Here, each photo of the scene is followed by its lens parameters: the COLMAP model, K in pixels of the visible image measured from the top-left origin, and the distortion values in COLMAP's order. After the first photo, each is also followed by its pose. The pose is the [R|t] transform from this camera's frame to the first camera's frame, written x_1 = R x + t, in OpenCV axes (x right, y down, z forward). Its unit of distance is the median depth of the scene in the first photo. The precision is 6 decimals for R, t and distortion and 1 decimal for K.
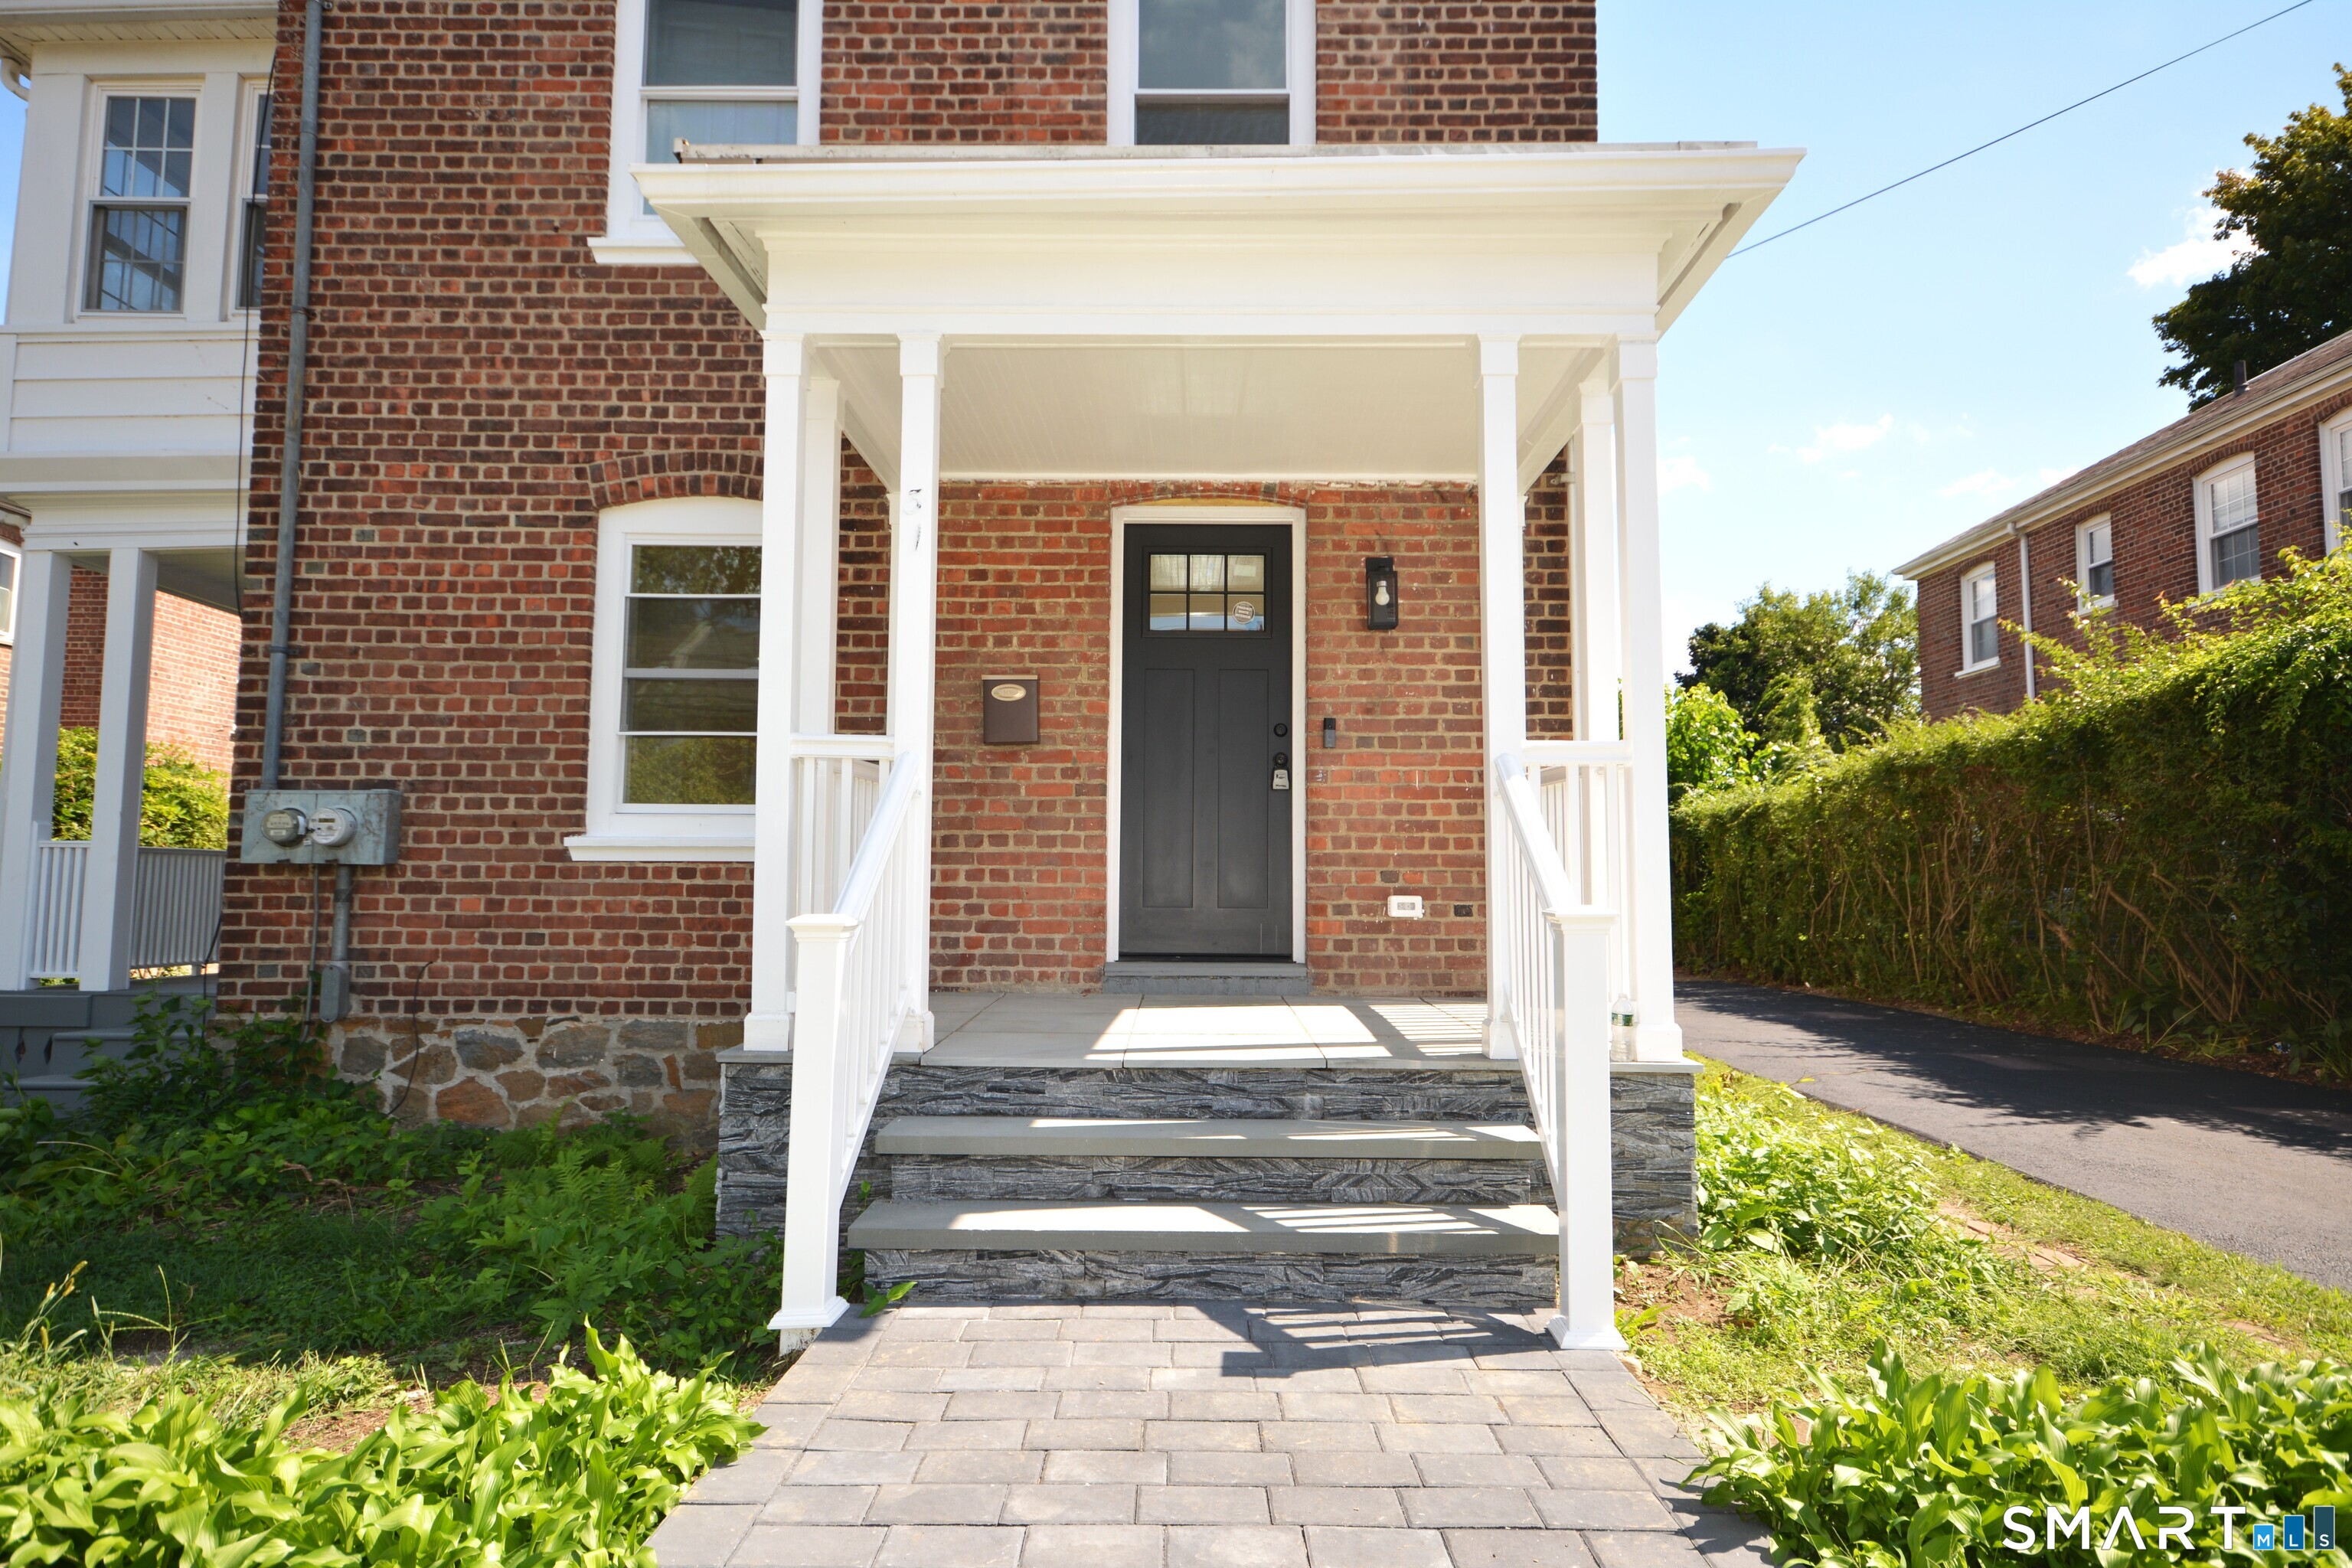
lens RADIAL K [[1438.3, 0, 1176.0], [0, 1438.3, 784.0], [0, 0, 1]] dist [-0.002756, 0.036126]
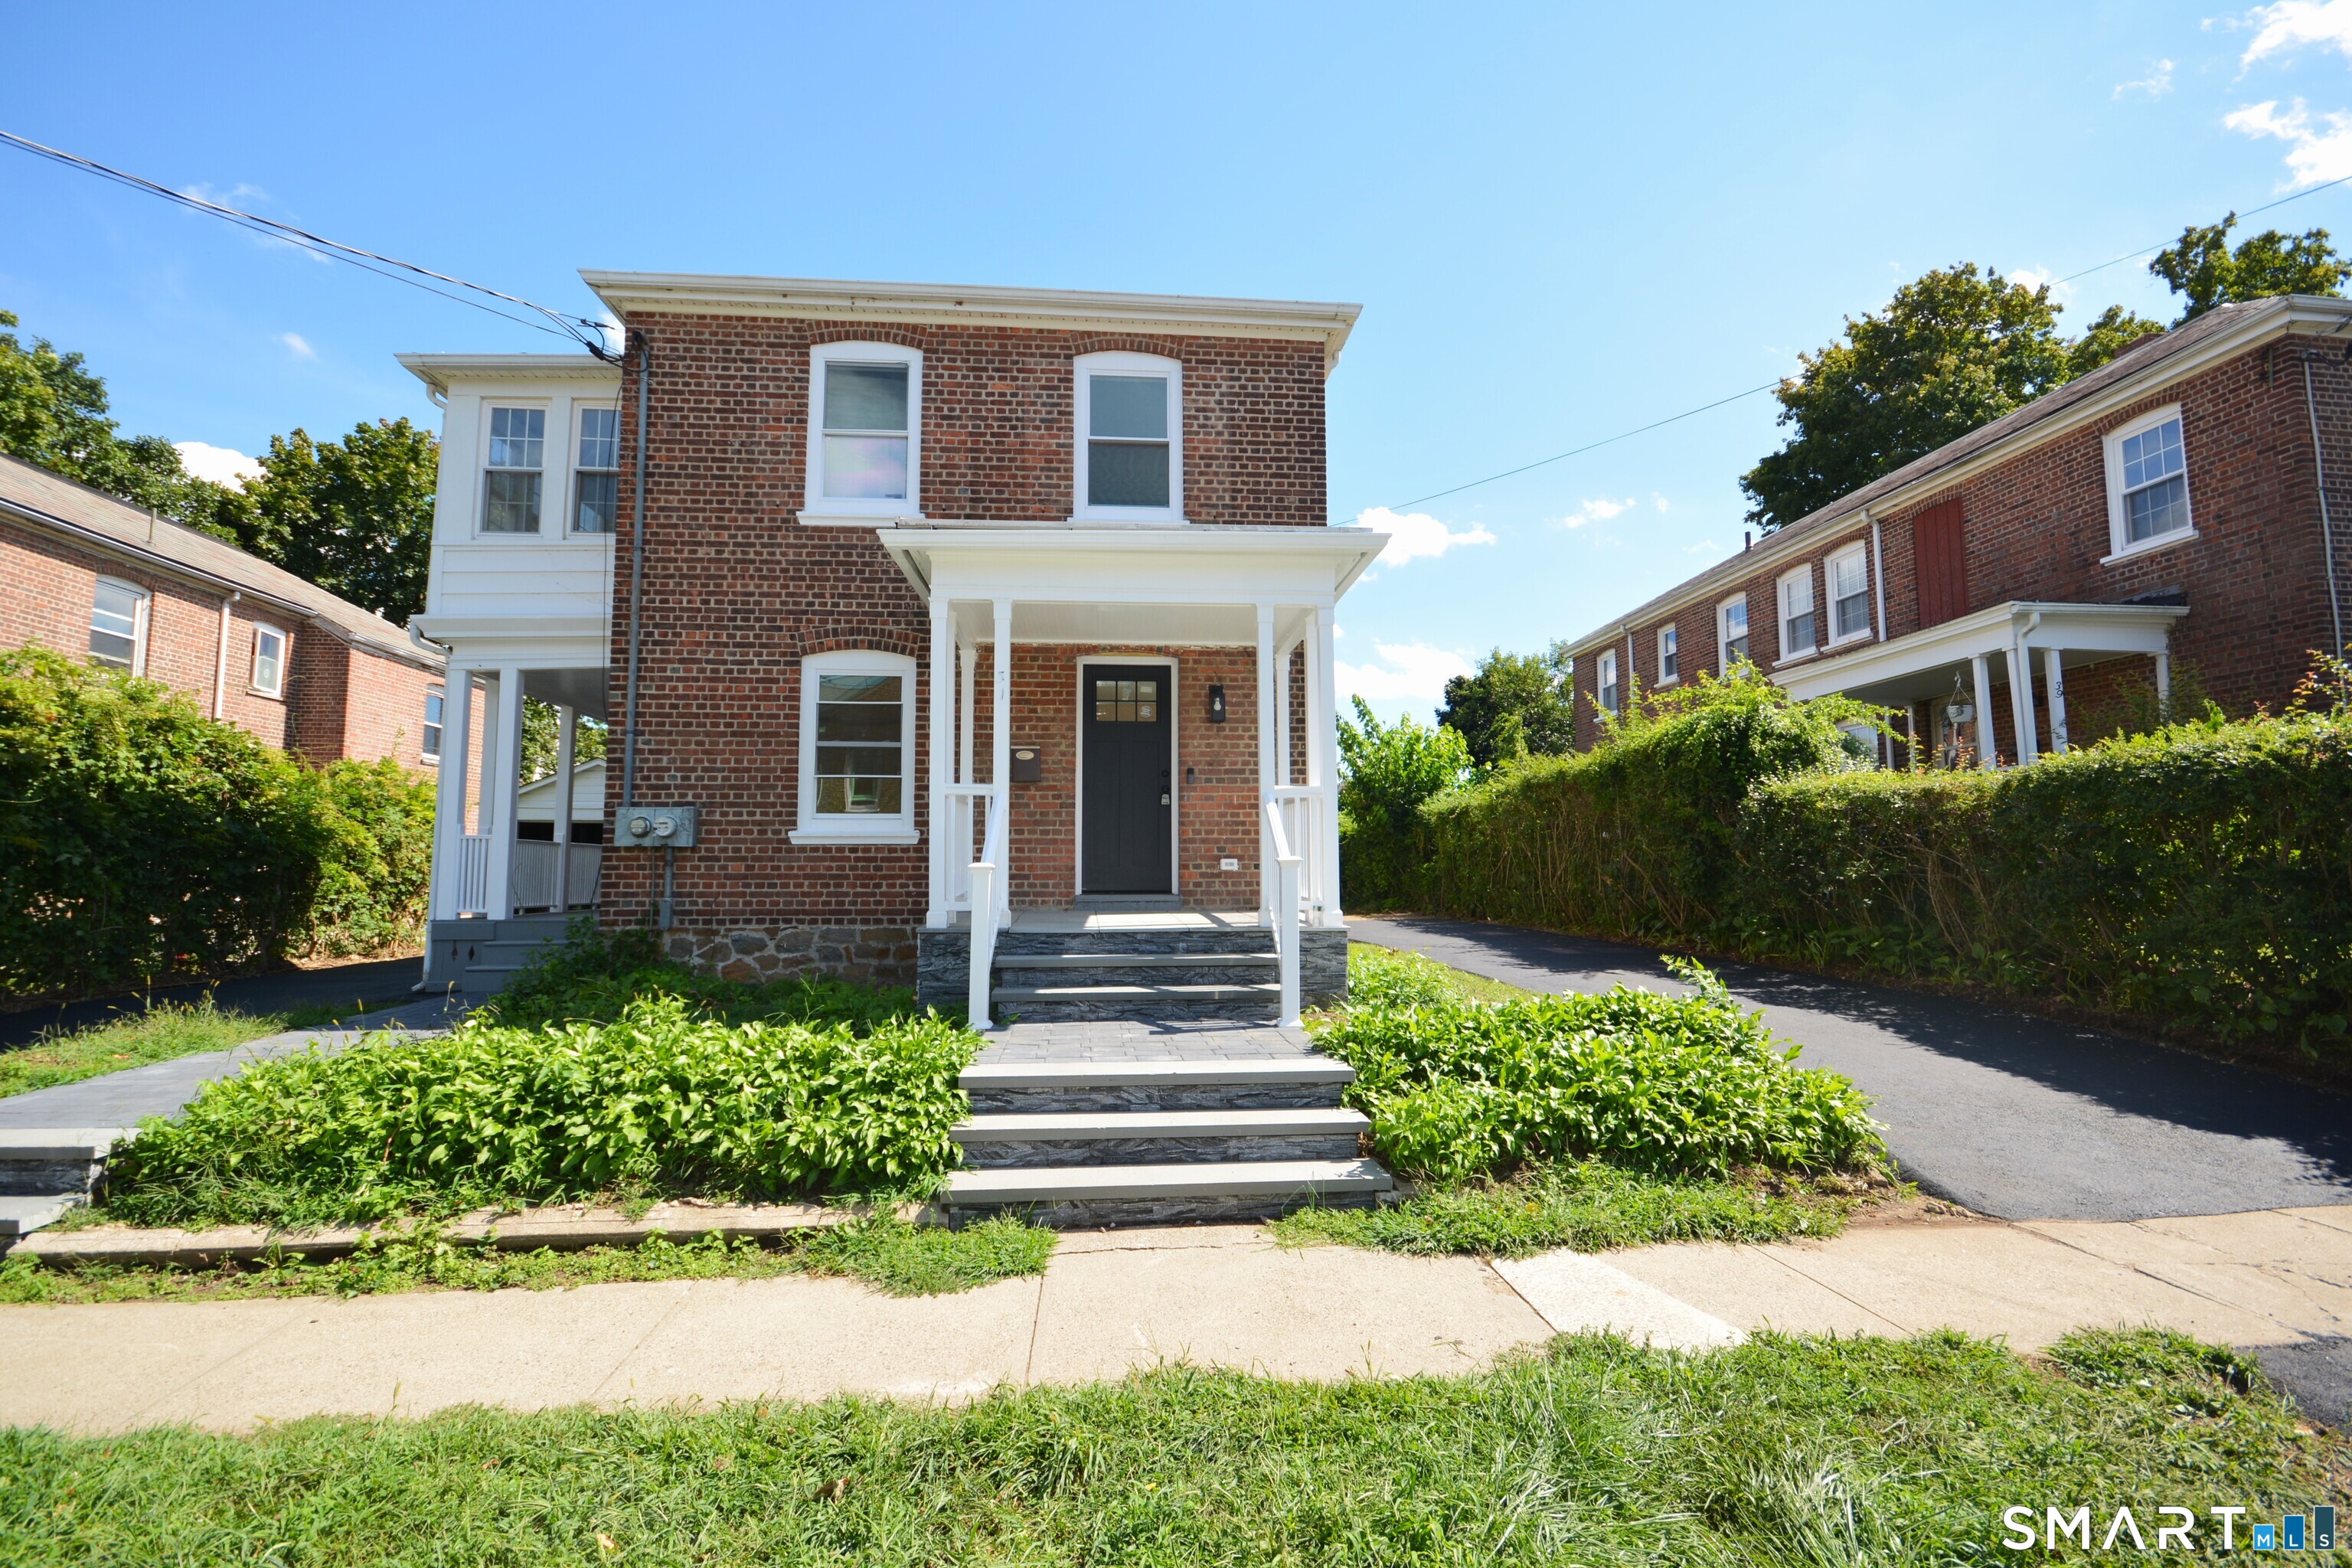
lens RADIAL K [[1053.7, 0, 1176.0], [0, 1053.7, 784.0], [0, 0, 1]] dist [0.006226, -0.005832]
pose [[0.995907, -0.001610, 0.090368, -0.041325], [0.002020, 0.999988, -0.004445, -0.017777], [-0.090359, 0.004609, 0.995899, -0.413089]]
